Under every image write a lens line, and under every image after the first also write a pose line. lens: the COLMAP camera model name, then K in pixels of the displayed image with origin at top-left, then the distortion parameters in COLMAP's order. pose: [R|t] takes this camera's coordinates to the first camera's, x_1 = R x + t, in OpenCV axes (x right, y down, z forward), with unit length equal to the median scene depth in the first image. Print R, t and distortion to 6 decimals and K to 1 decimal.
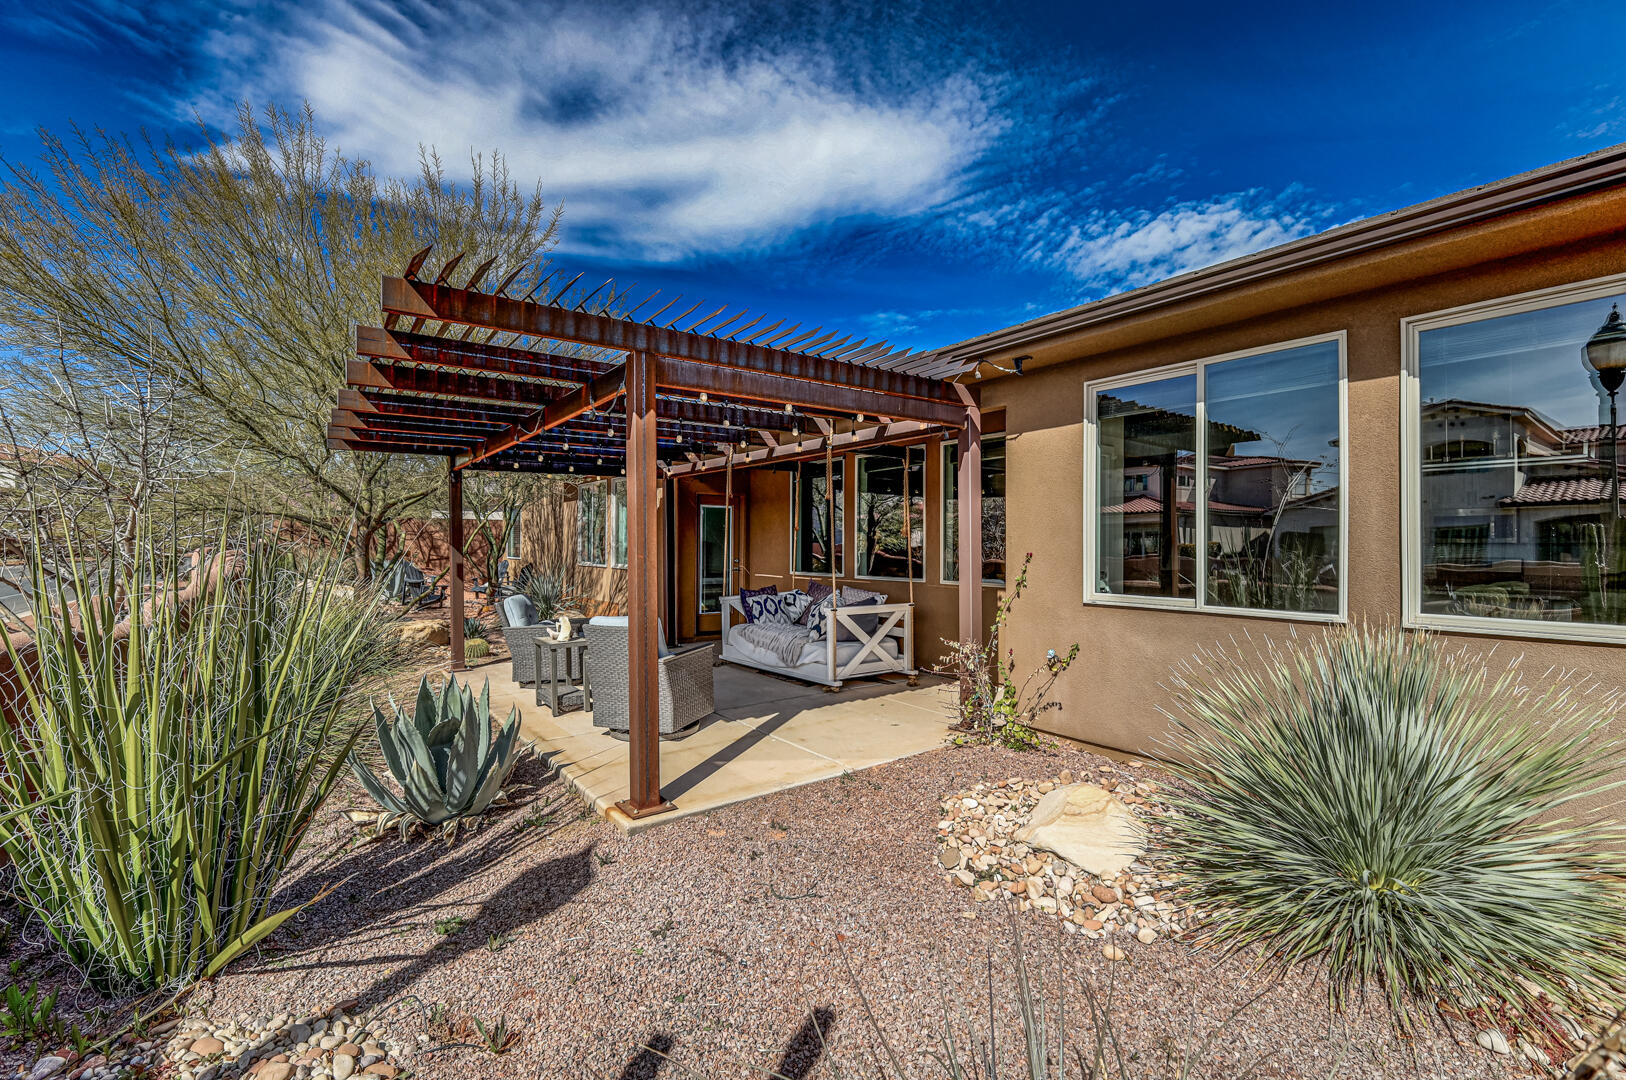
lens RADIAL K [[713.0, 0, 807.0], [0, 713.0, 548.4], [0, 0, 1]] dist [0.001093, -0.000088]
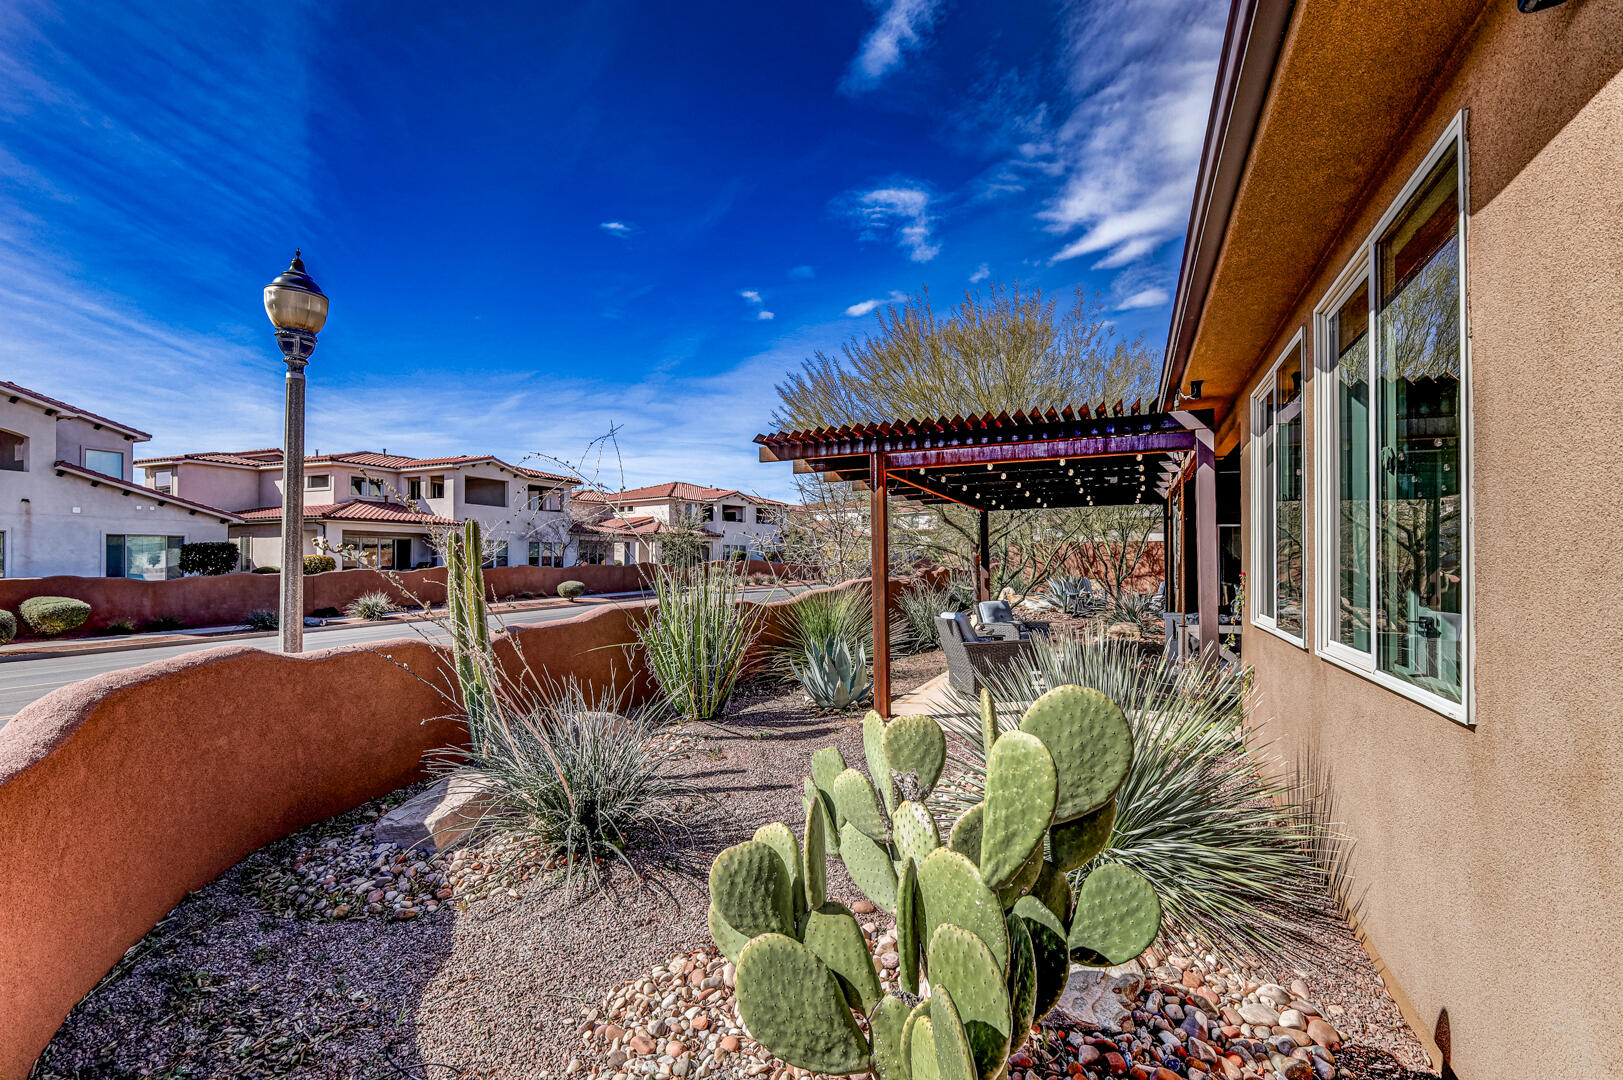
lens RADIAL K [[711.7, 0, 805.5], [0, 711.7, 548.4], [0, 0, 1]] dist [0.001093, -0.000088]
pose [[0.501010, -0.022401, -0.865151, 0.480098], [-0.000251, 0.999661, -0.026029, 0.000584], [0.865441, 0.013258, 0.500835, -0.007894]]
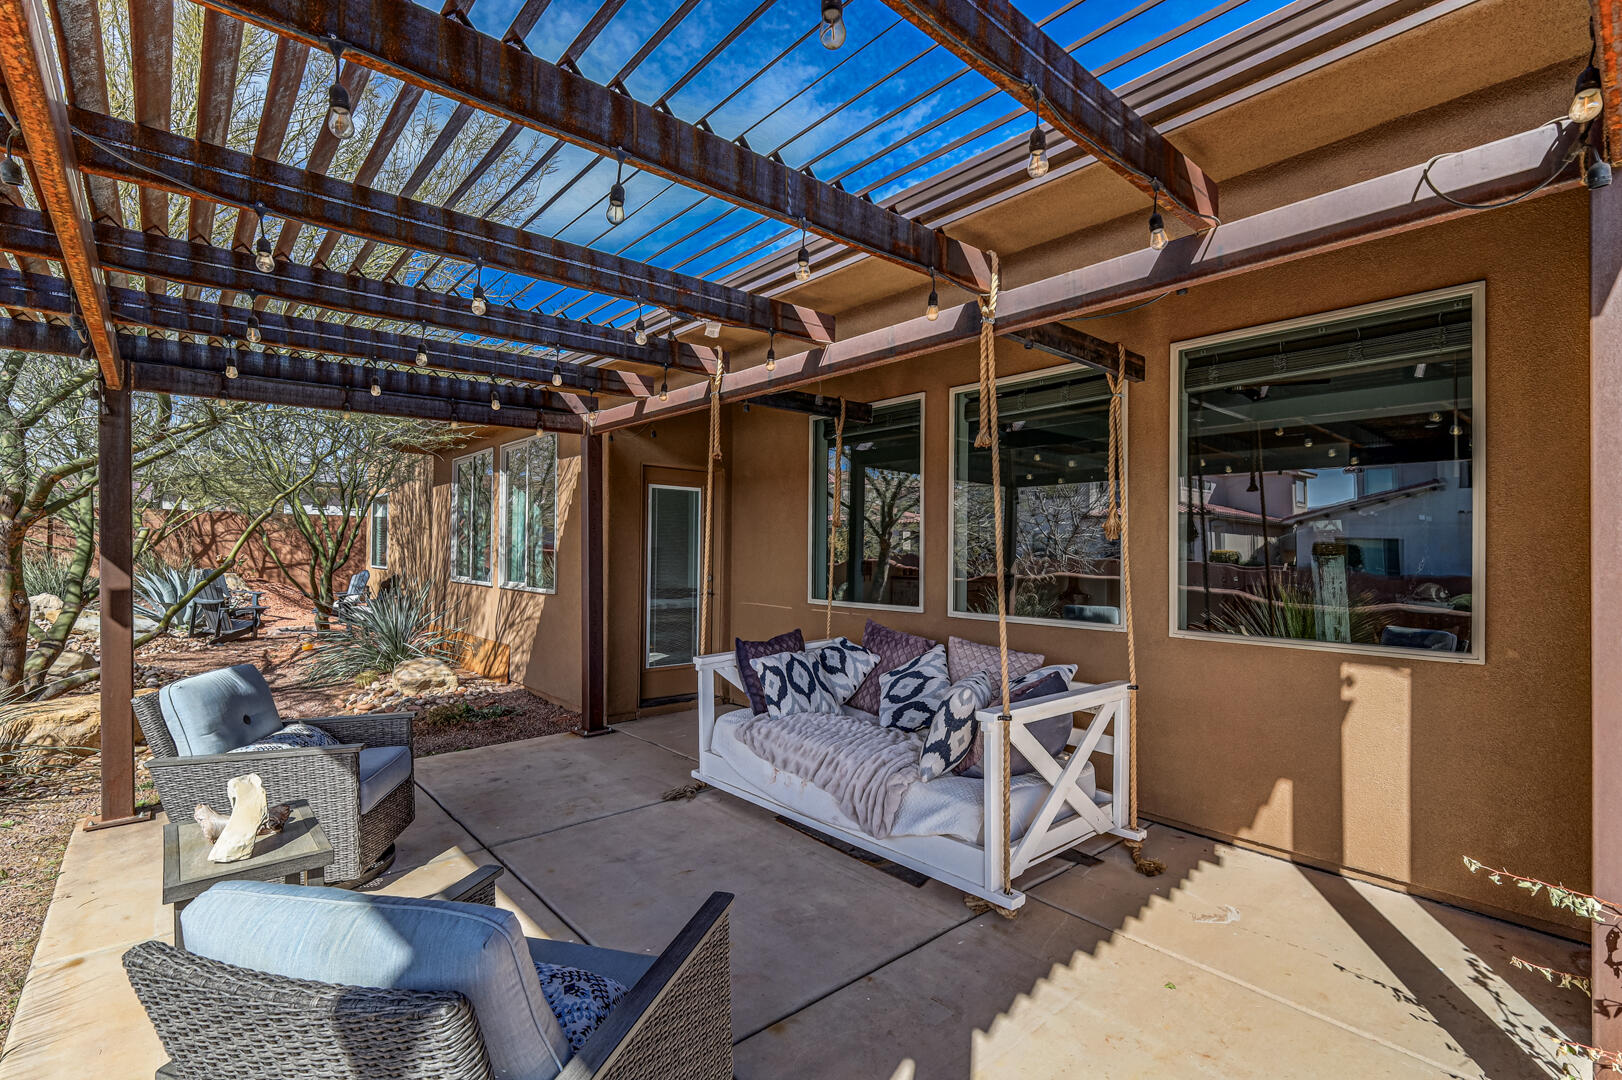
lens RADIAL K [[742.6, 0, 840.9], [0, 742.6, 546.0], [0, 0, 1]] dist [0.001027, 0.000550]
pose [[0.992145, 0.005484, 0.124976, -0.087193], [-0.003939, 0.999913, -0.012606, -0.004003], [-0.125034, 0.012015, 0.992080, 0.474198]]
